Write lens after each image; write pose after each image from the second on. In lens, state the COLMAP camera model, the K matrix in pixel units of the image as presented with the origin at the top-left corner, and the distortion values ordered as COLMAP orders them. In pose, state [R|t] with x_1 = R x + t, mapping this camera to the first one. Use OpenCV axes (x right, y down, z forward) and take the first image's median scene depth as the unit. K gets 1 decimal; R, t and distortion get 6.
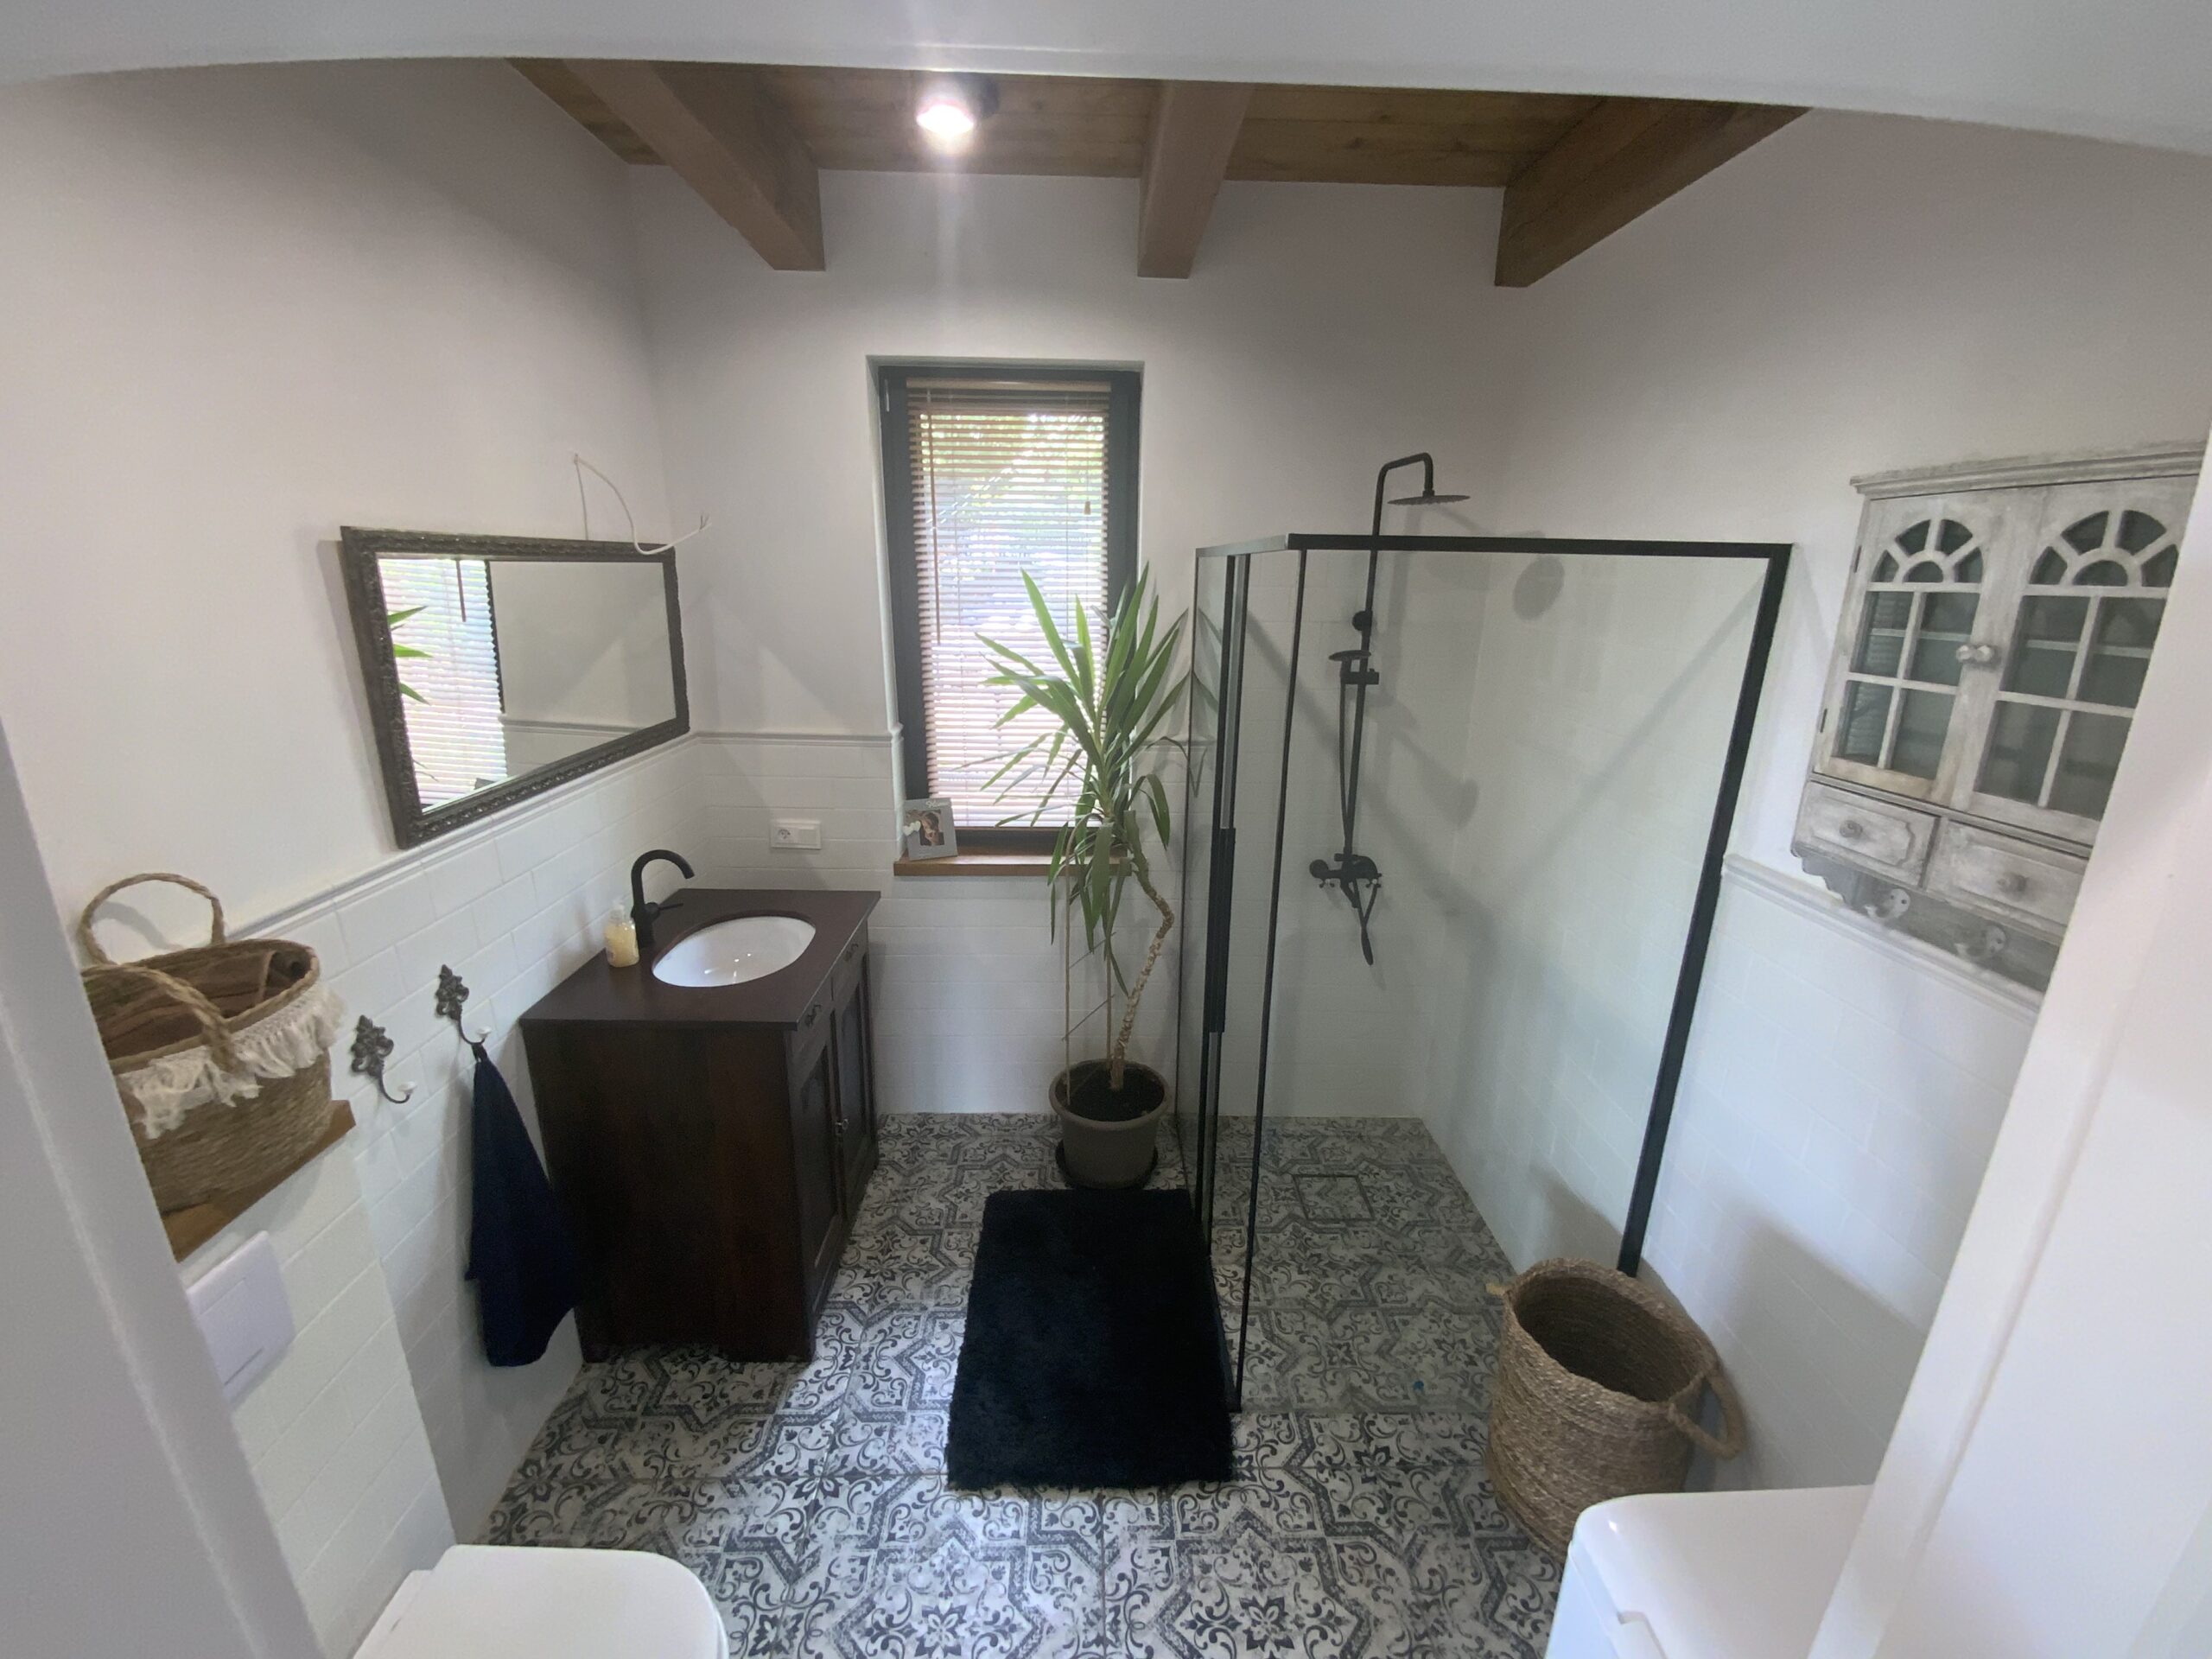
lens RADIAL K [[900.8, 0, 1107.9], [0, 900.8, 835.9], [0, 0, 1]] dist [-0.001259, 0.000295]
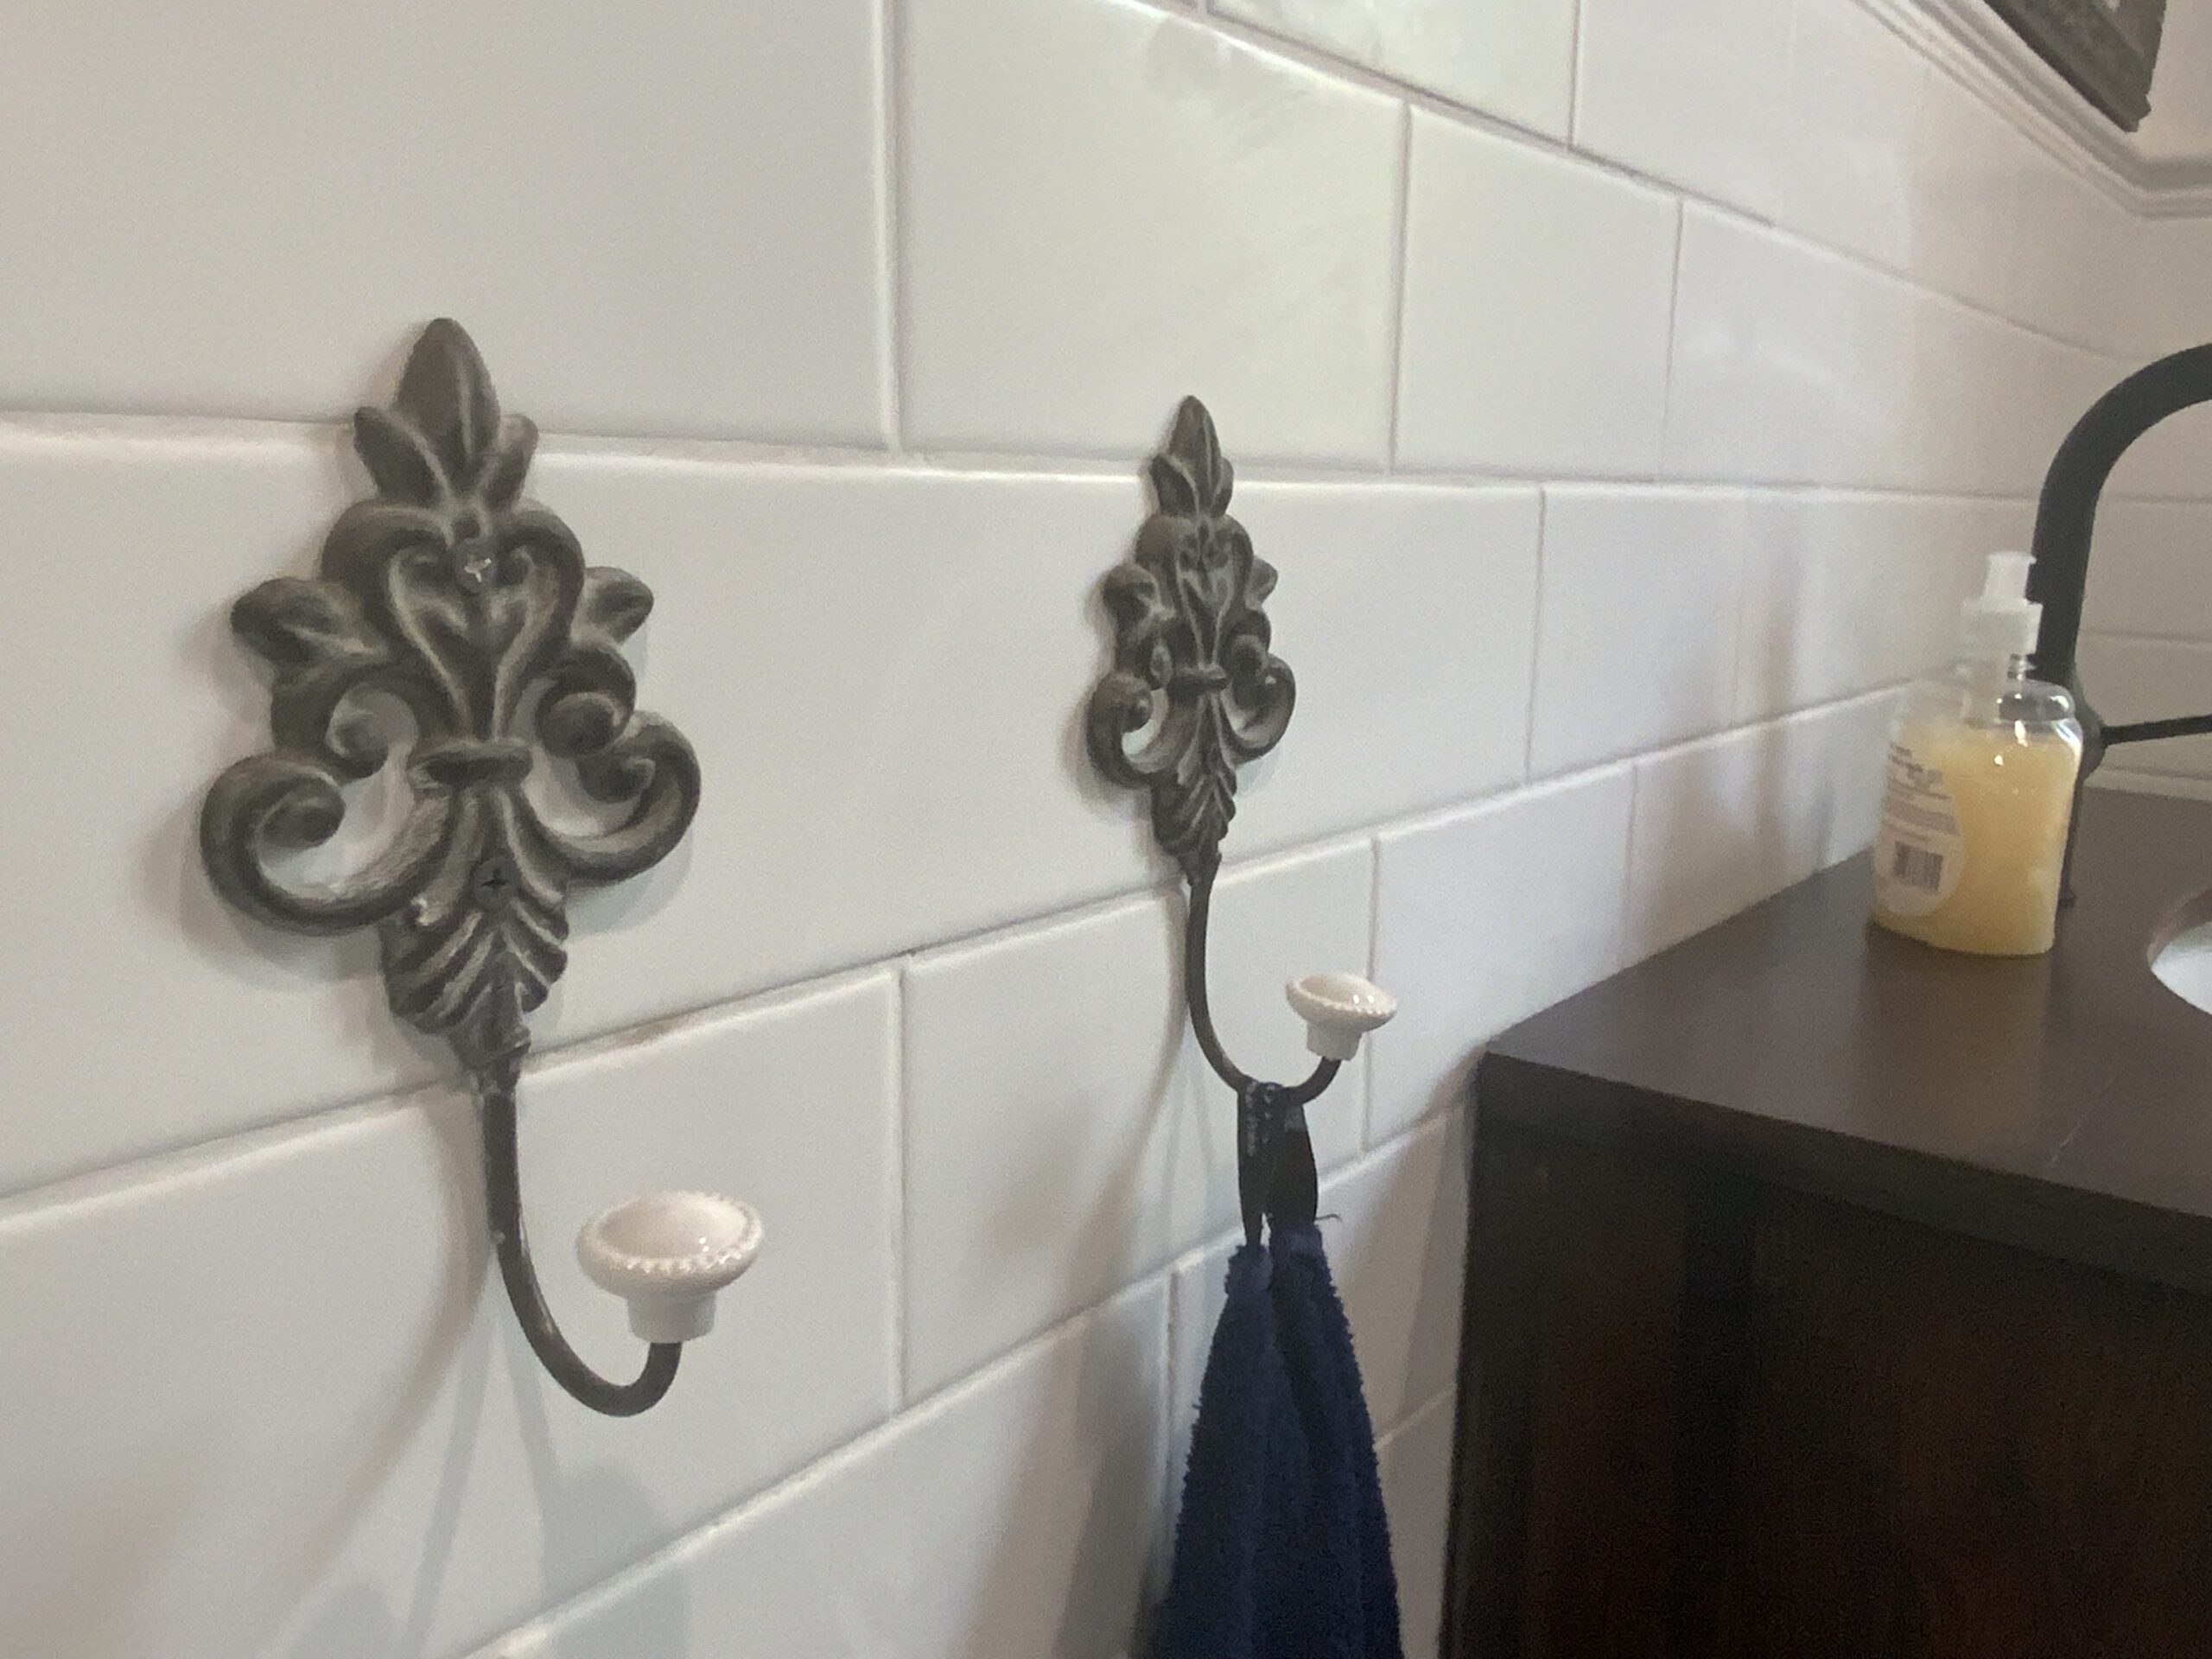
lens RADIAL K [[1811.8, 0, 1106.0], [0, 1811.8, 829.5], [0, 0, 1]] dist [0.002518, 0.000962]
pose [[0.783150, 0.113492, -0.611389, -0.545046], [-0.183908, 0.981493, -0.053381, 0.203940], [0.594015, 0.154245, 0.789528, 0.746664]]
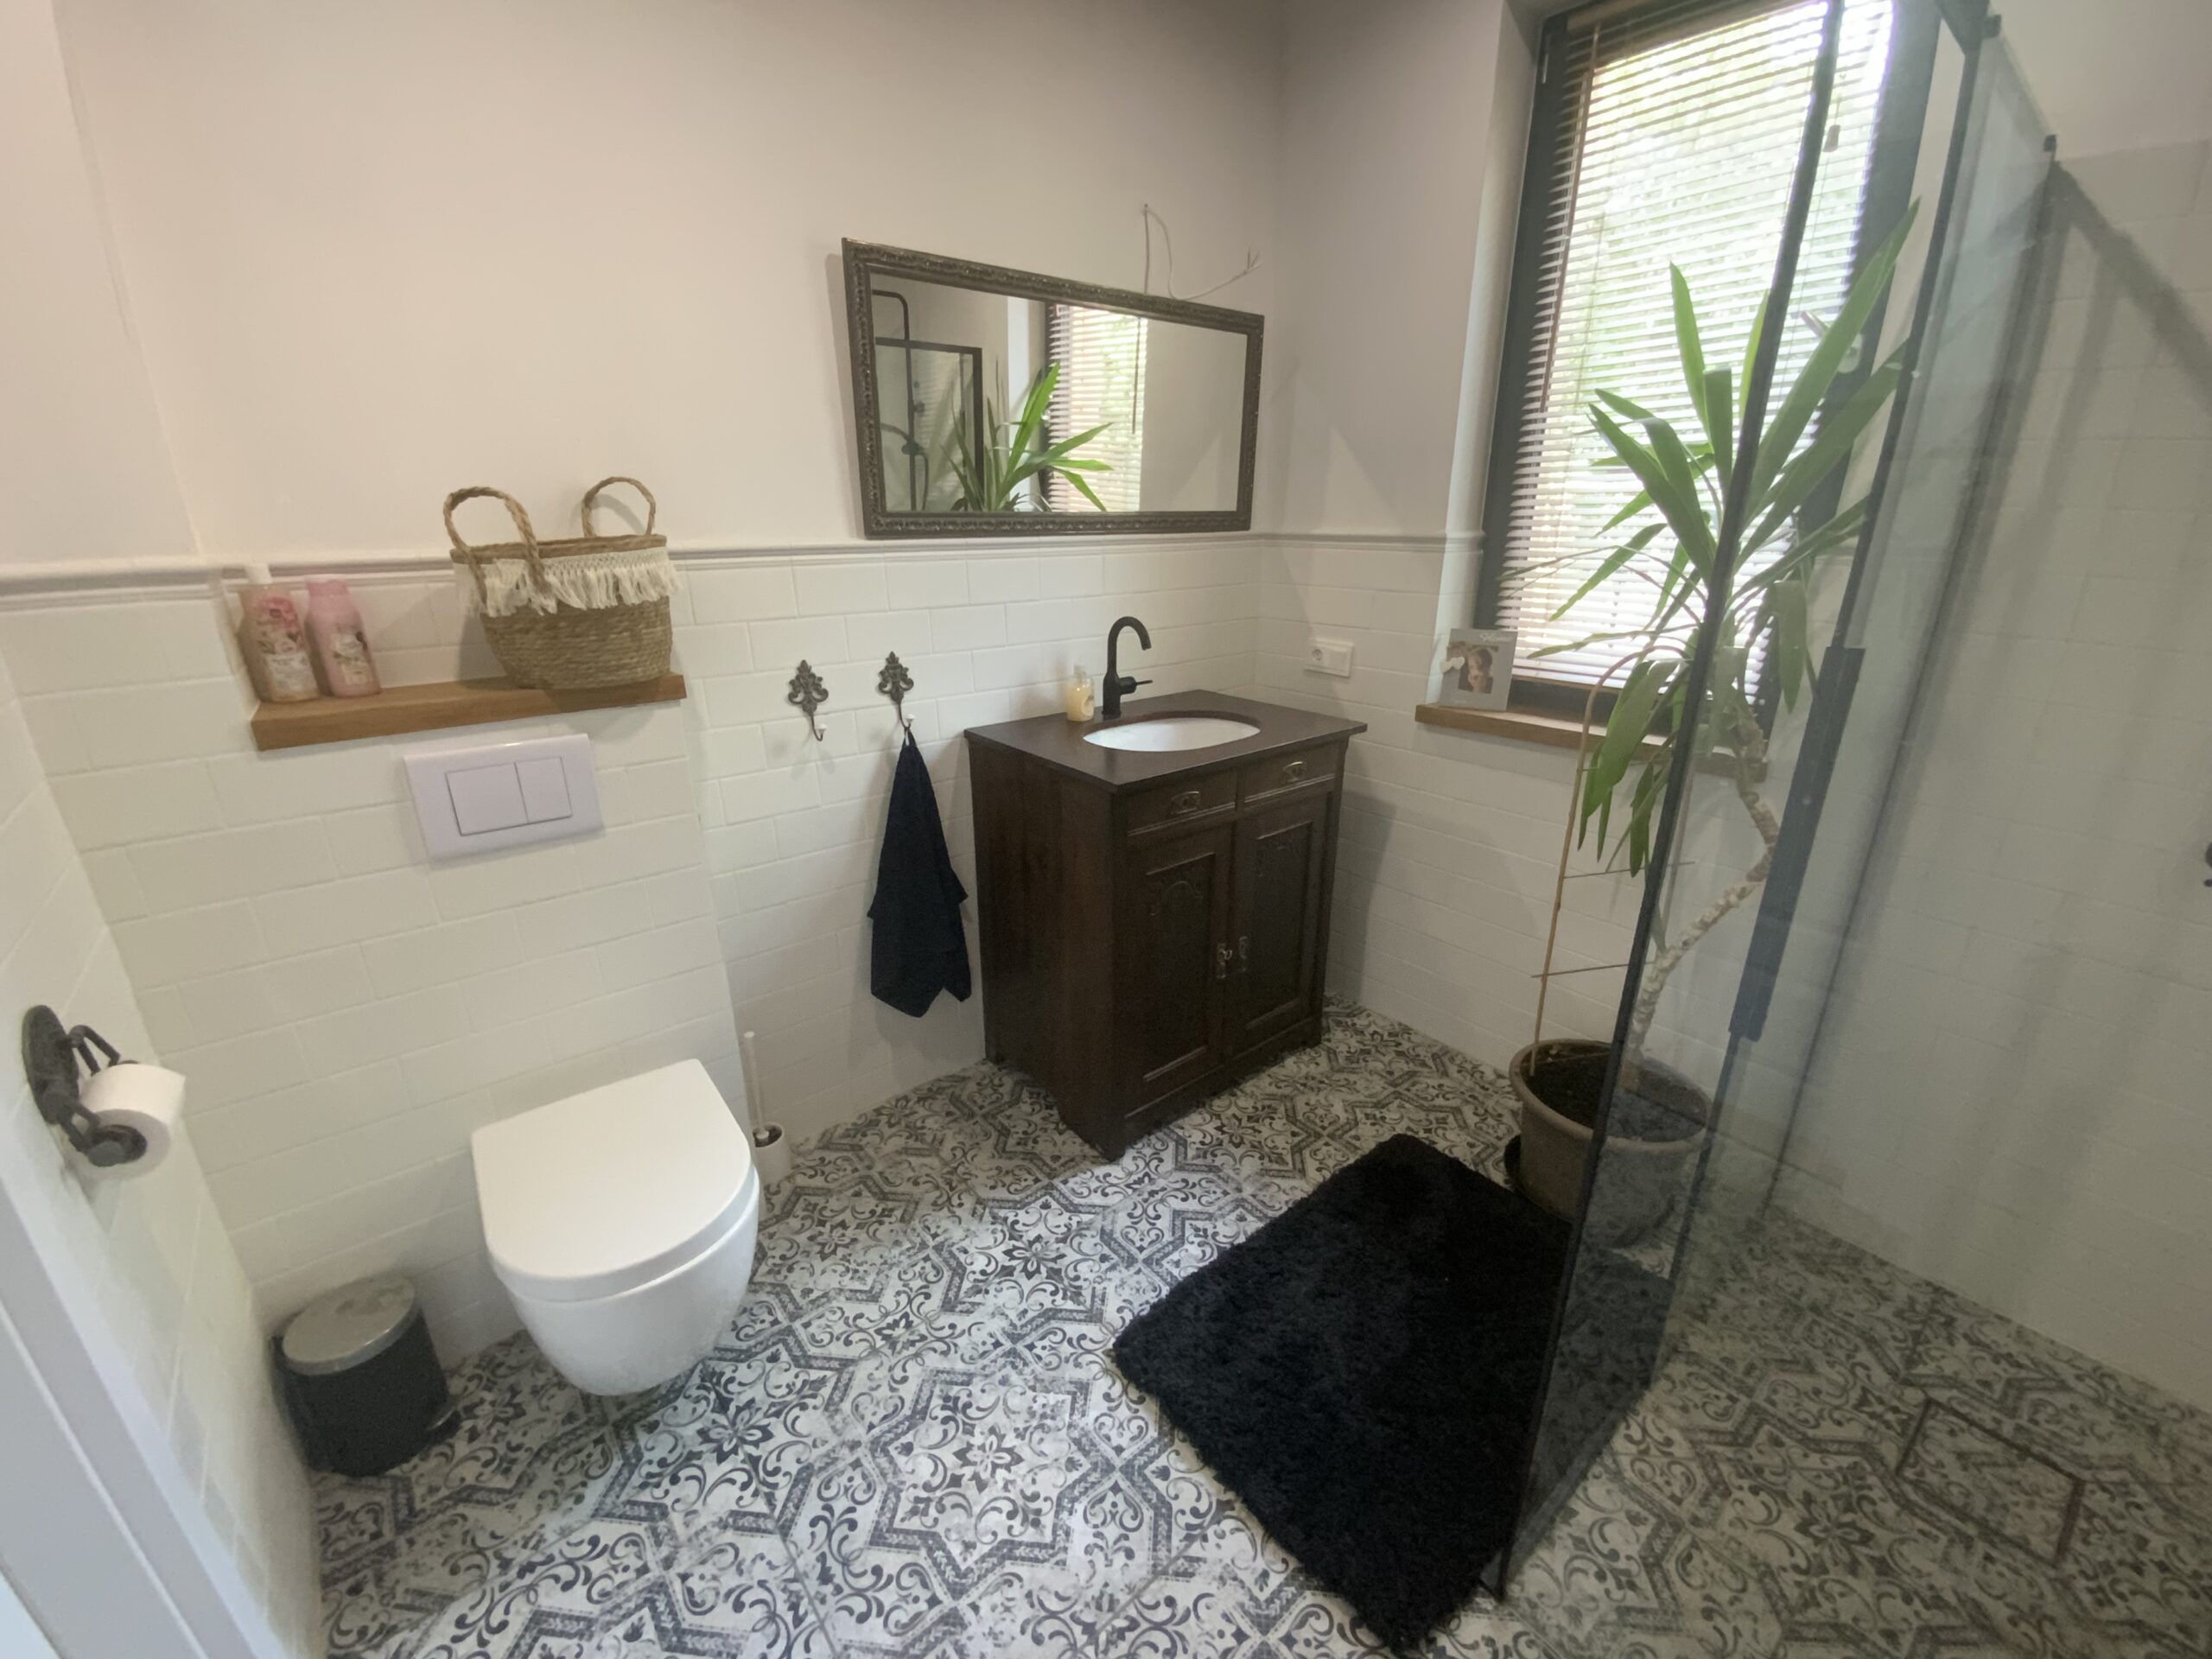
lens RADIAL K [[894.3, 0, 1112.3], [0, 894.3, 837.3], [0, 0, 1]] dist [0.002370, -0.004897]
pose [[0.613033, 0.249174, -0.749735, 0.354556], [-0.211596, 0.966077, 0.148061, 0.134356], [0.761195, 0.067875, 0.644961, 0.446884]]
